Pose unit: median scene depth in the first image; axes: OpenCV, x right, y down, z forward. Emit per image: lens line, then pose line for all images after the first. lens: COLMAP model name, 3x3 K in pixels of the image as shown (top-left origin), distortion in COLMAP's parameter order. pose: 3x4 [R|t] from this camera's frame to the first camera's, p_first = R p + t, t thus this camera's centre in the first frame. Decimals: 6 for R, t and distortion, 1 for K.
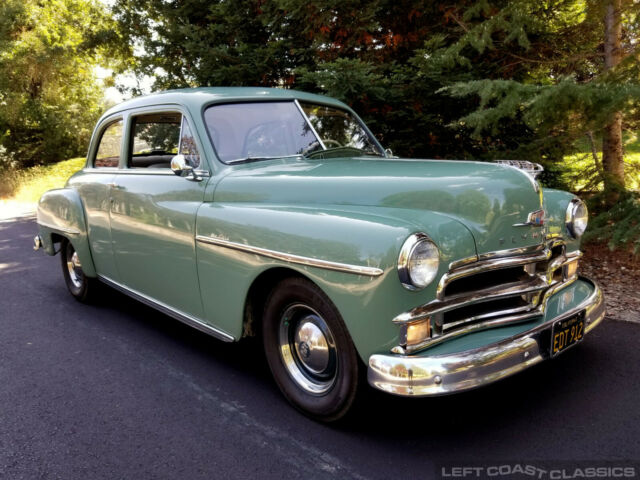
lens RADIAL K [[539.4, 0, 331.3], [0, 539.4, 241.5], [0, 0, 1]] dist [0.004930, -0.003376]
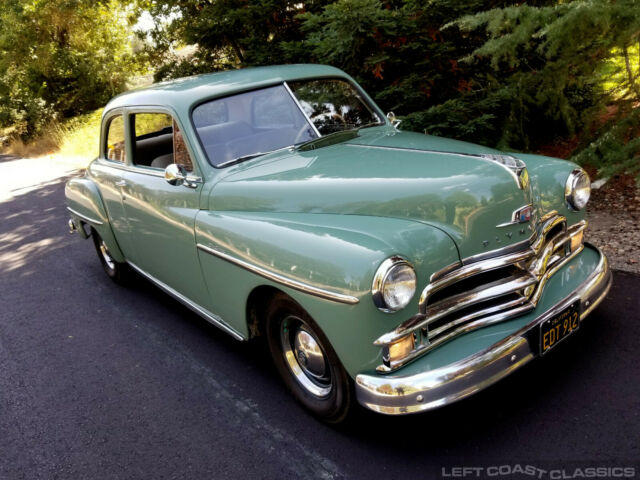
lens RADIAL K [[537.7, 0, 330.1], [0, 537.7, 229.1], [0, 0, 1]] dist [0.015222, -0.006618]
pose [[0.991298, -0.088296, -0.097635, 0.101580], [0.101130, 0.985610, 0.135446, -0.144598], [0.084271, -0.144142, 0.985962, 0.006842]]
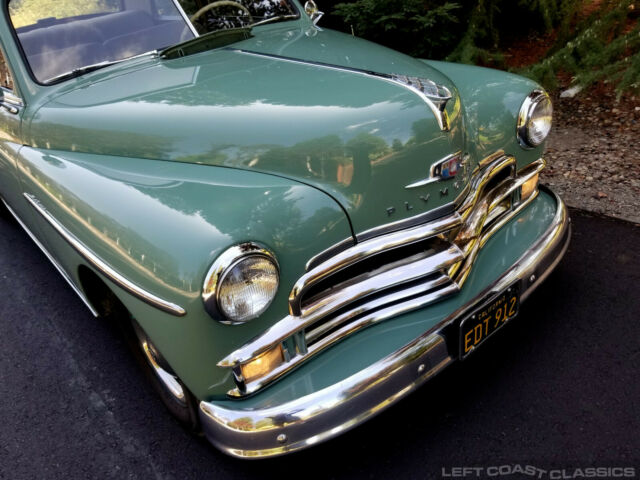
lens RADIAL K [[539.4, 0, 331.3], [0, 539.4, 241.5], [0, 0, 1]] dist [0.004930, -0.003376]
pose [[0.994549, -0.075844, -0.071557, 0.219852], [0.096056, 0.933410, 0.345716, -0.159057], [0.040572, -0.350705, 0.935607, 0.262883]]
